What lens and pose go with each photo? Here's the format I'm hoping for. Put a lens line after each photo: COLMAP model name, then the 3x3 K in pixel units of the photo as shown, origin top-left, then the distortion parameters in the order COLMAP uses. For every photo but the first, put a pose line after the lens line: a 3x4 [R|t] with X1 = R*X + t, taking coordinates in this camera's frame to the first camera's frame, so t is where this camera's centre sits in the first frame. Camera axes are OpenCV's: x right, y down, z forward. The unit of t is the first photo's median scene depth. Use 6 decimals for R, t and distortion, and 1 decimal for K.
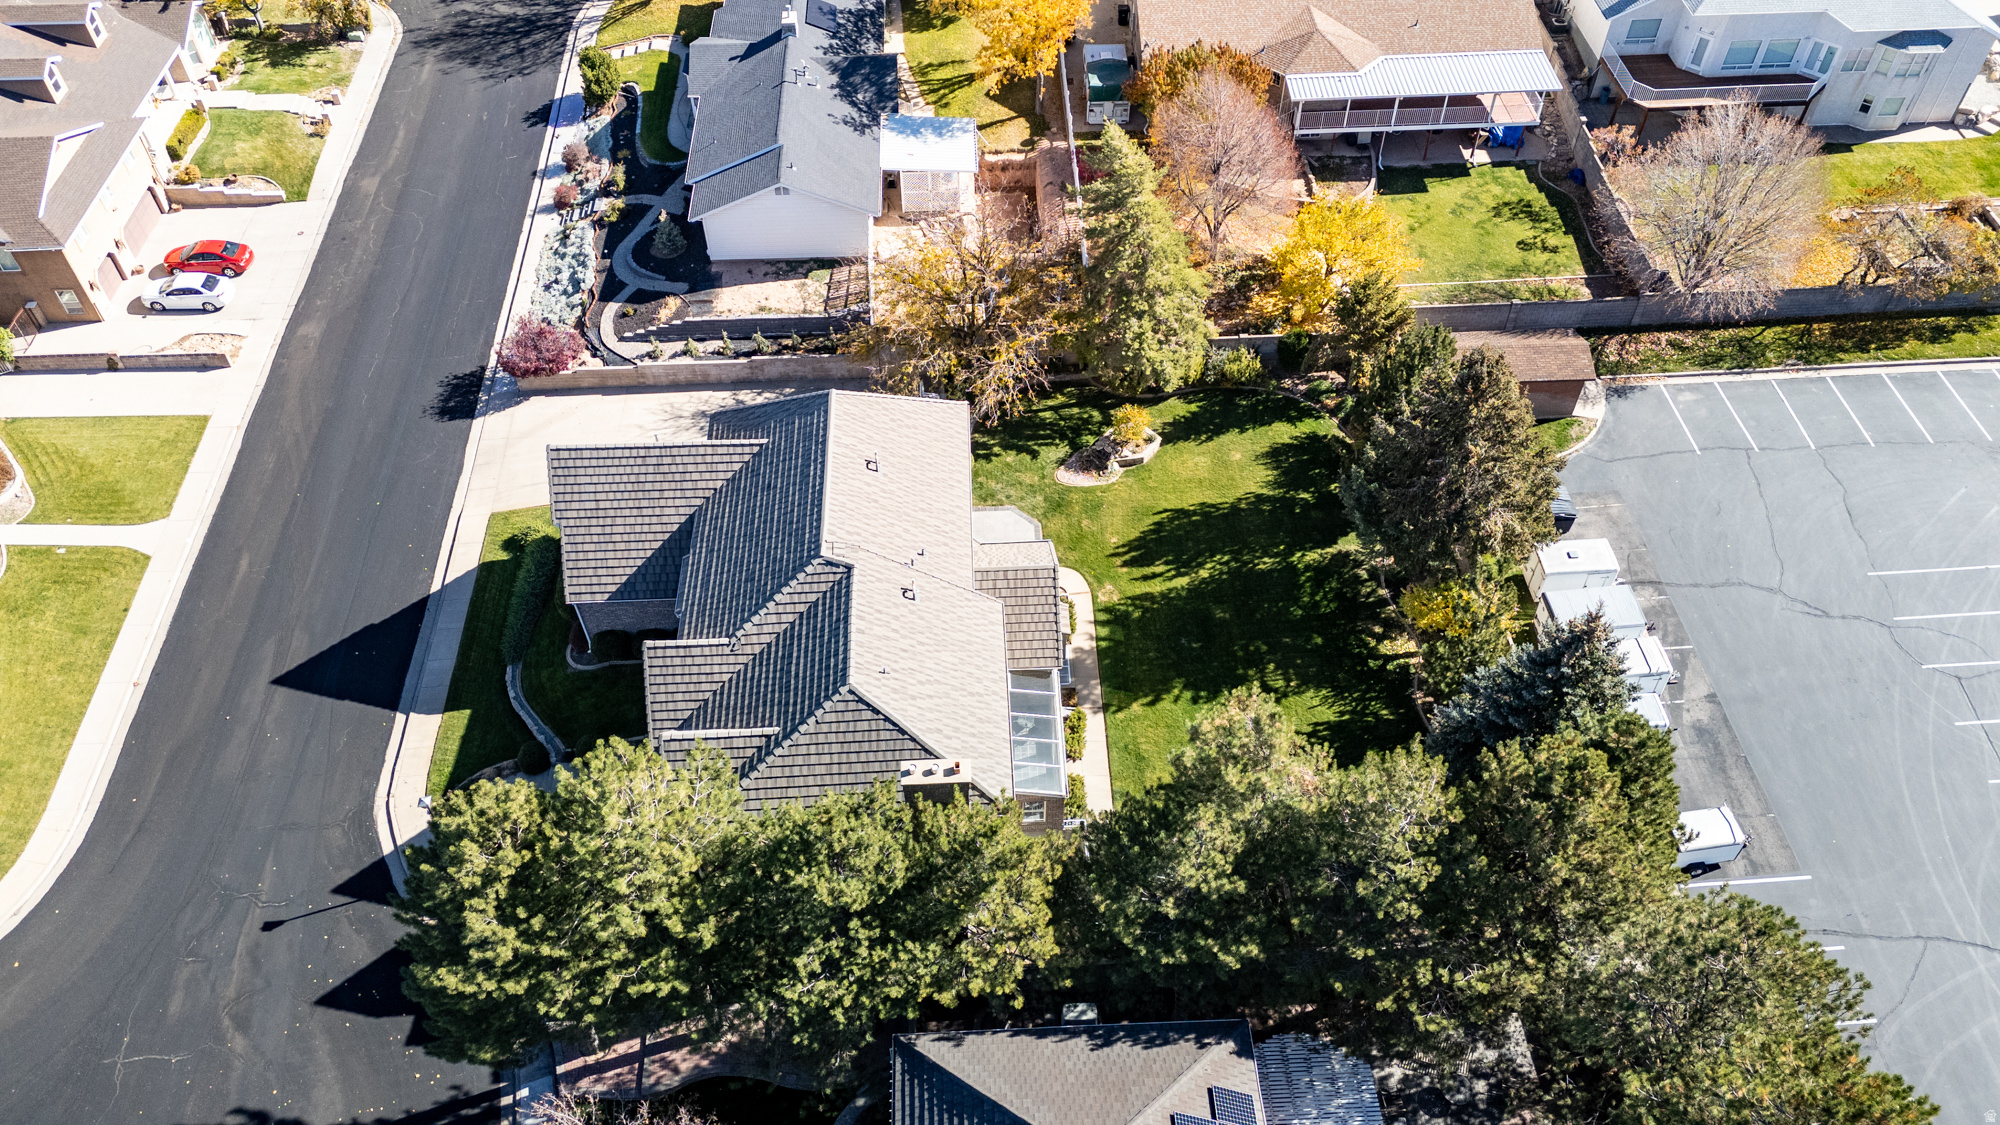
lens RADIAL K [[1464.4, 0, 1009.0], [0, 1464.4, 561.8], [0, 0, 1]] dist [0.071331, -0.059726]
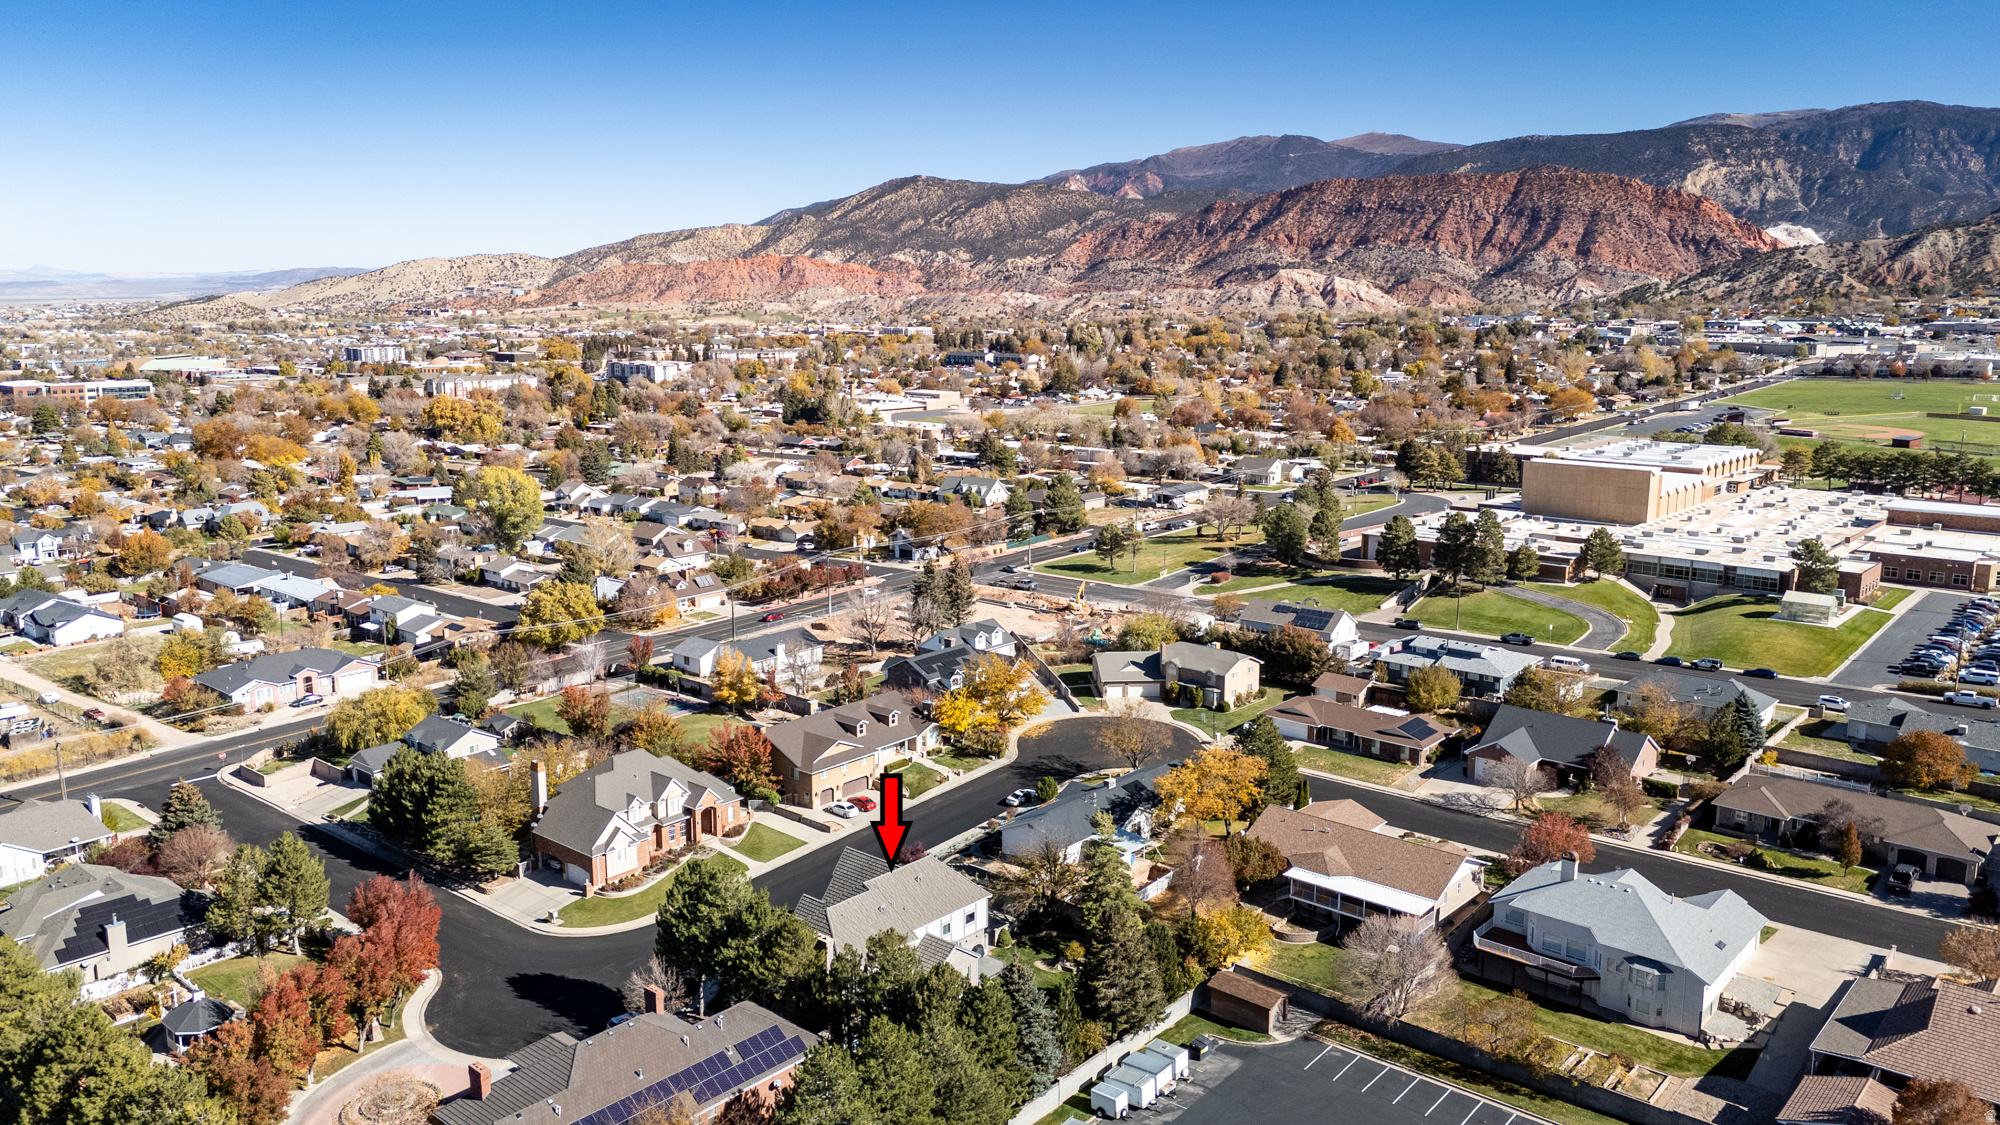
lens RADIAL K [[1464.4, 0, 1009.0], [0, 1464.4, 561.8], [0, 0, 1]] dist [0.071331, -0.059726]
pose [[0.719494, 0.133770, -0.681494, 1.217396], [-0.512820, 0.764063, -0.391437, 0.308125], [0.468342, 0.631120, 0.618339, -0.597247]]
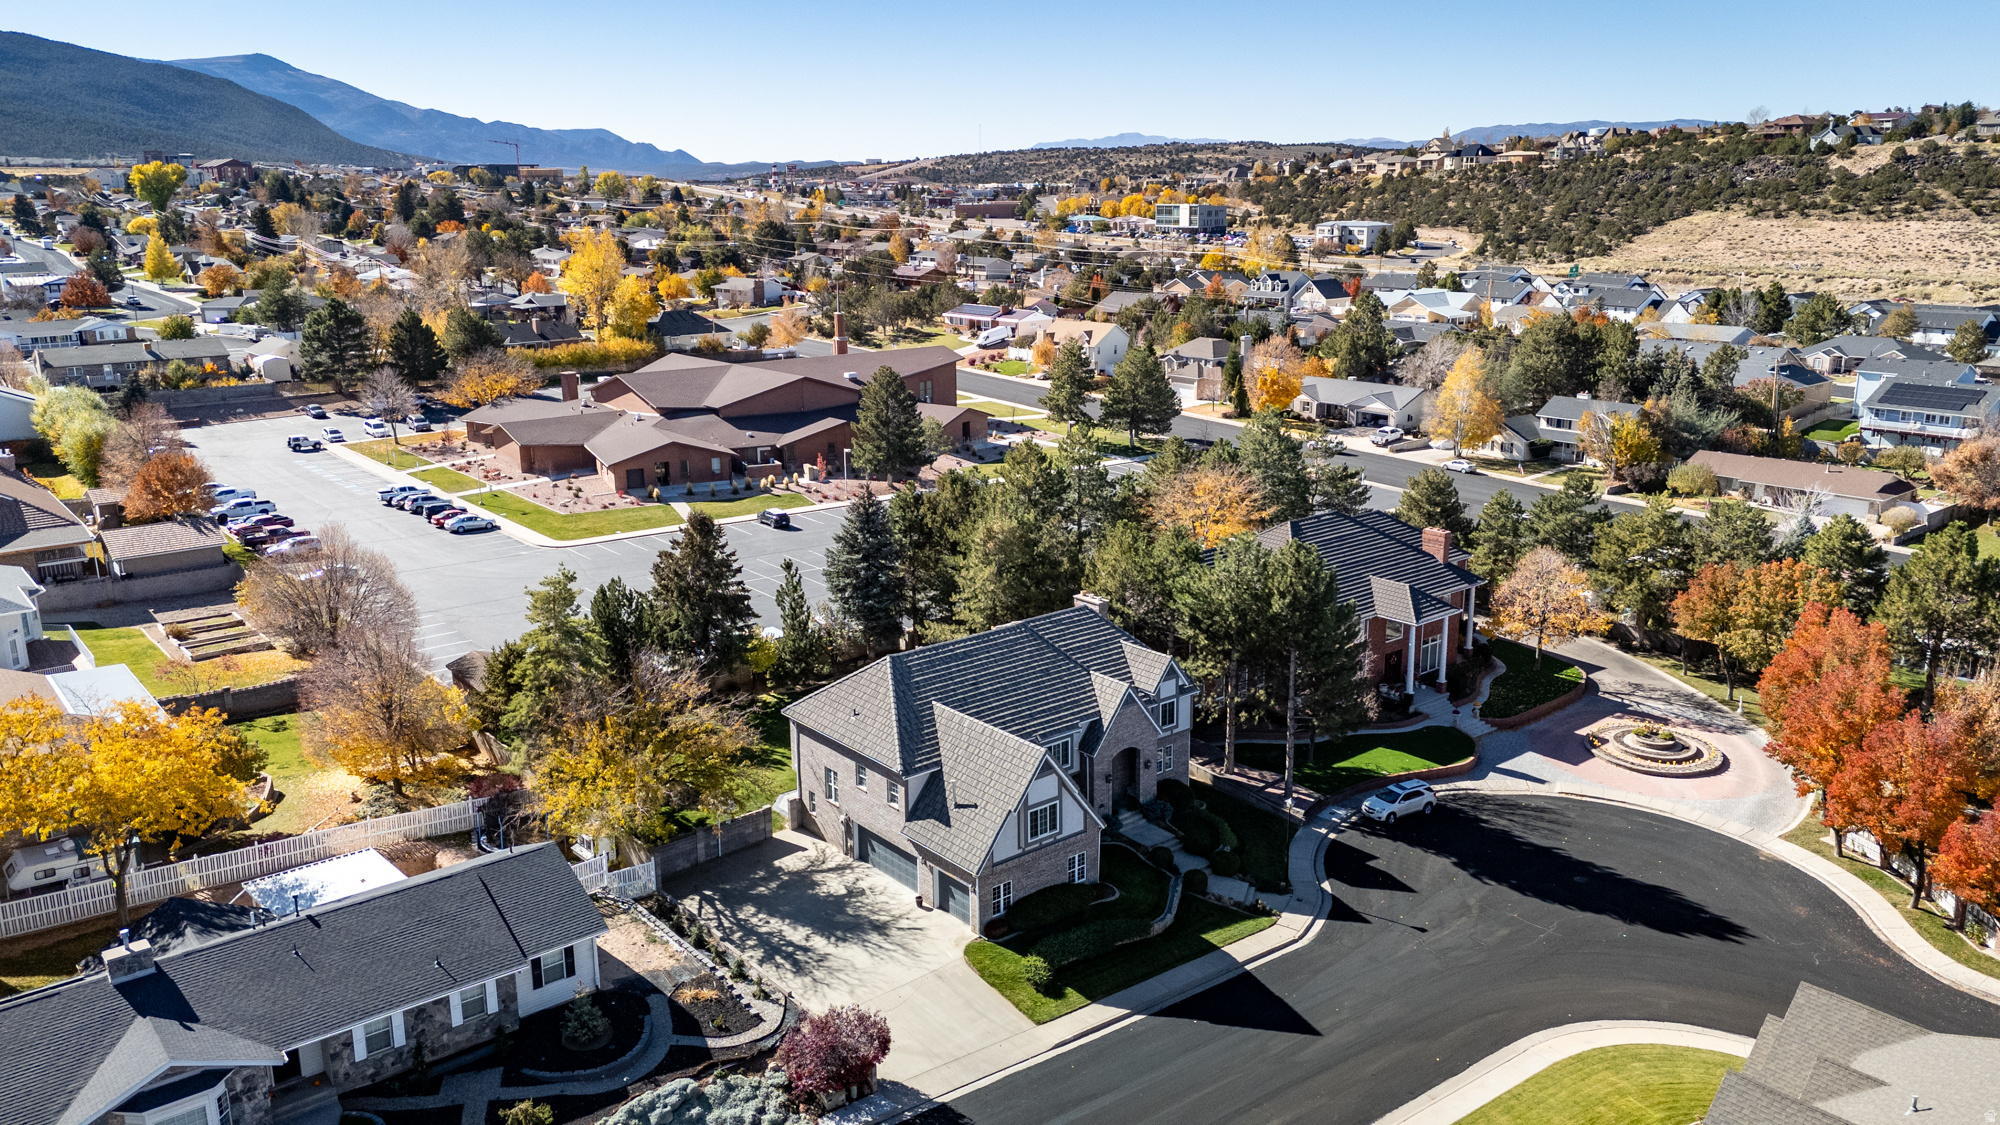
lens RADIAL K [[1464.4, 0, 1009.0], [0, 1464.4, 561.8], [0, 0, 1]] dist [0.071331, -0.059726]
pose [[-0.603884, -0.205777, 0.770052, -0.864957], [0.598609, 0.520824, 0.608613, -0.650850], [-0.526300, 0.828492, -0.191337, 0.848150]]
